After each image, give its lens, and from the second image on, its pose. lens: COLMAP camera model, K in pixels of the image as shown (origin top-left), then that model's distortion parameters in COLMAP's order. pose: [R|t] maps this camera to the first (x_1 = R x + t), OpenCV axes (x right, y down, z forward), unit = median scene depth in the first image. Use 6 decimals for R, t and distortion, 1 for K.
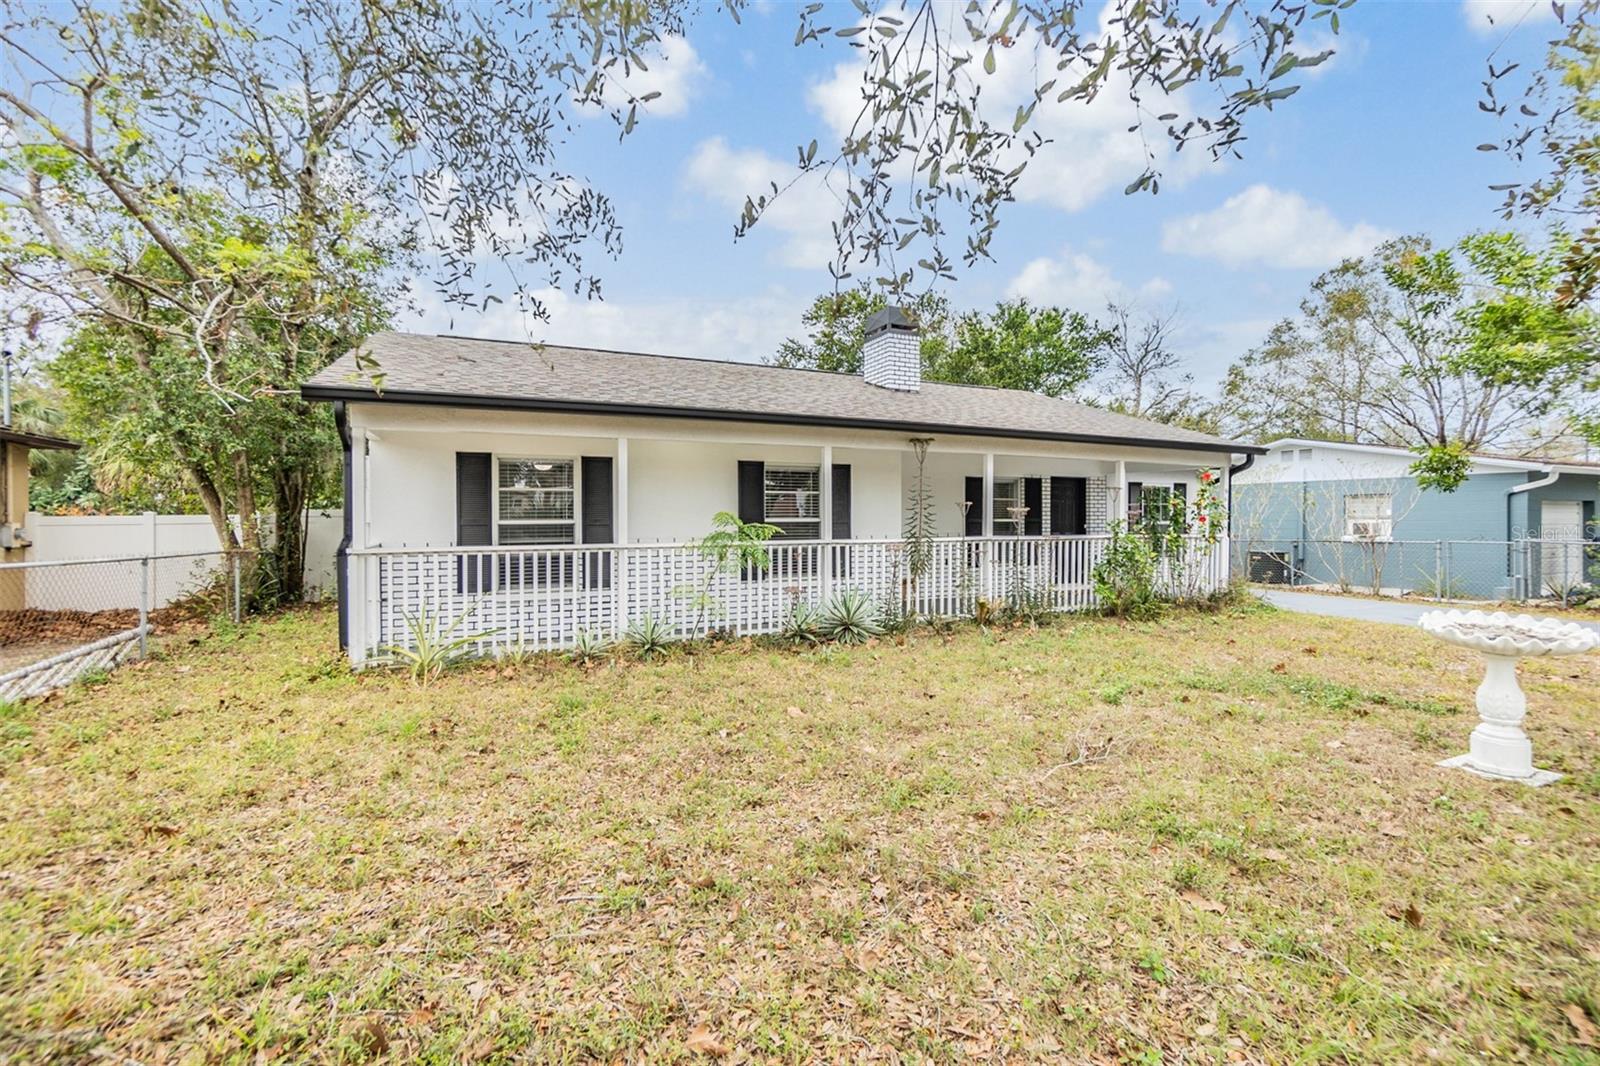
lens RADIAL K [[715.4, 0, 800.0], [0, 715.4, 533.0], [0, 0, 1]] dist [-0.000200, -0.000024]
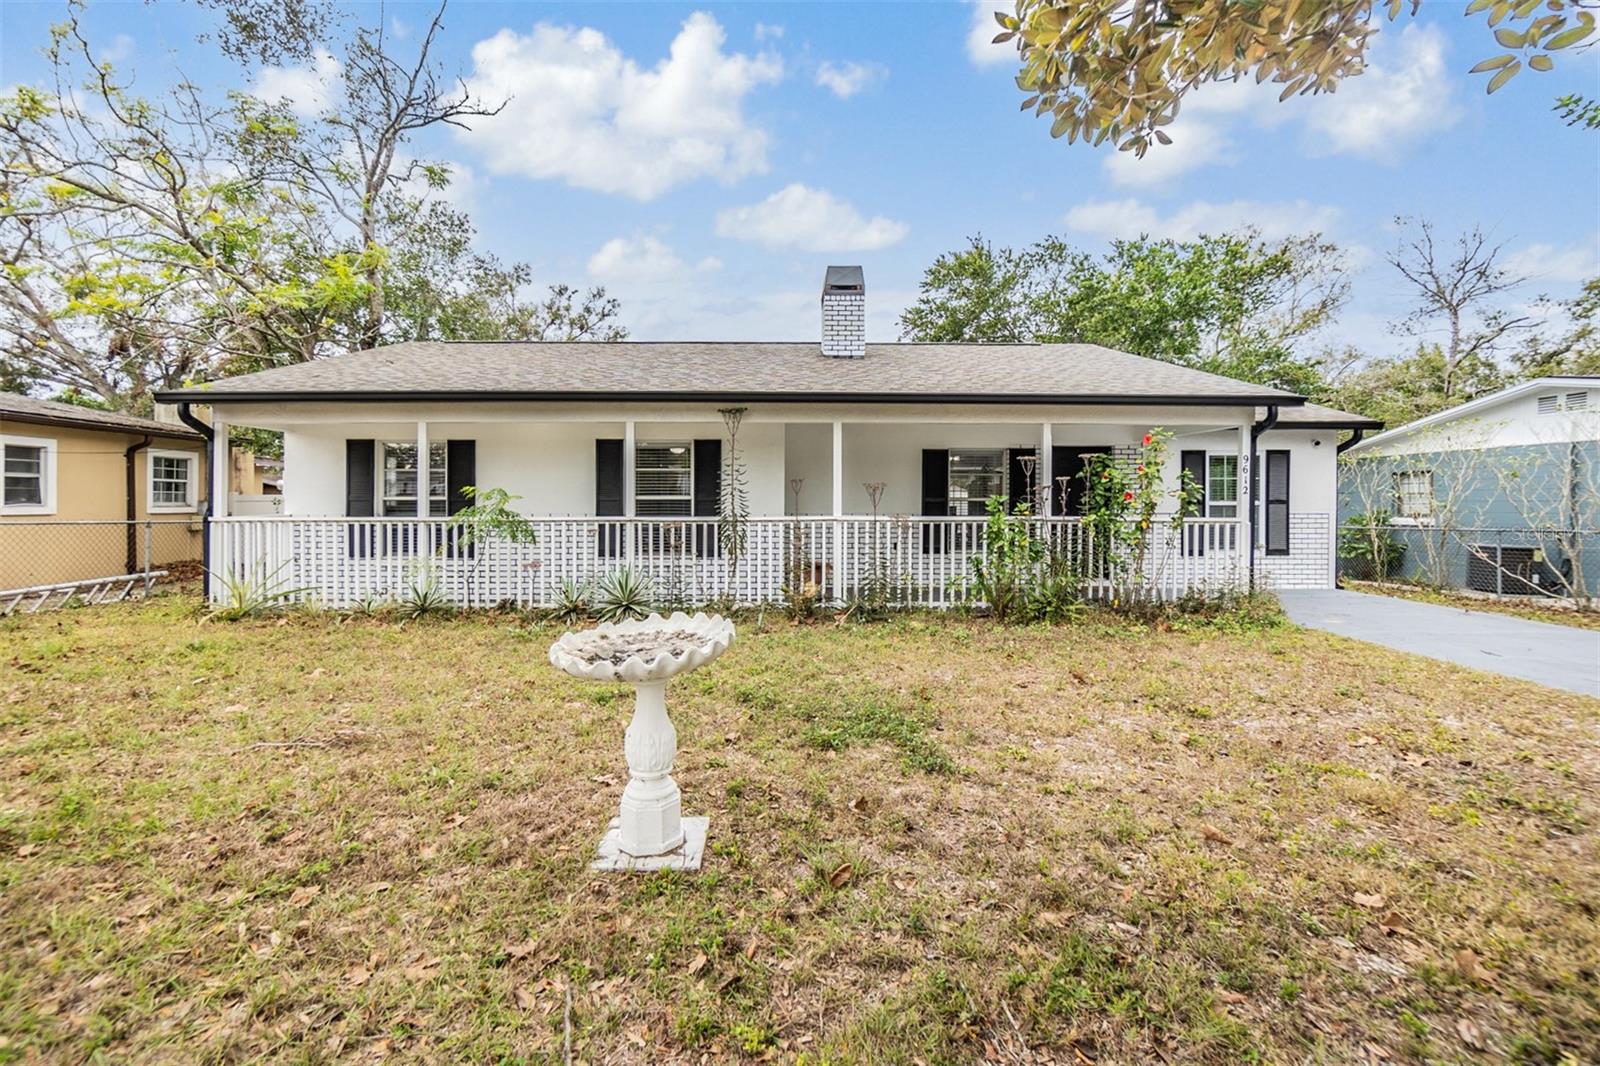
lens RADIAL K [[679.2, 0, 800.0], [0, 679.2, 533.0], [0, 0, 1]] dist [0.001360, 0.000076]
pose [[0.910673, 0.027584, -0.412205, 0.464523], [-0.012423, 0.999146, 0.039415, -0.006536], [0.412941, -0.030774, 0.910238, 0.179335]]
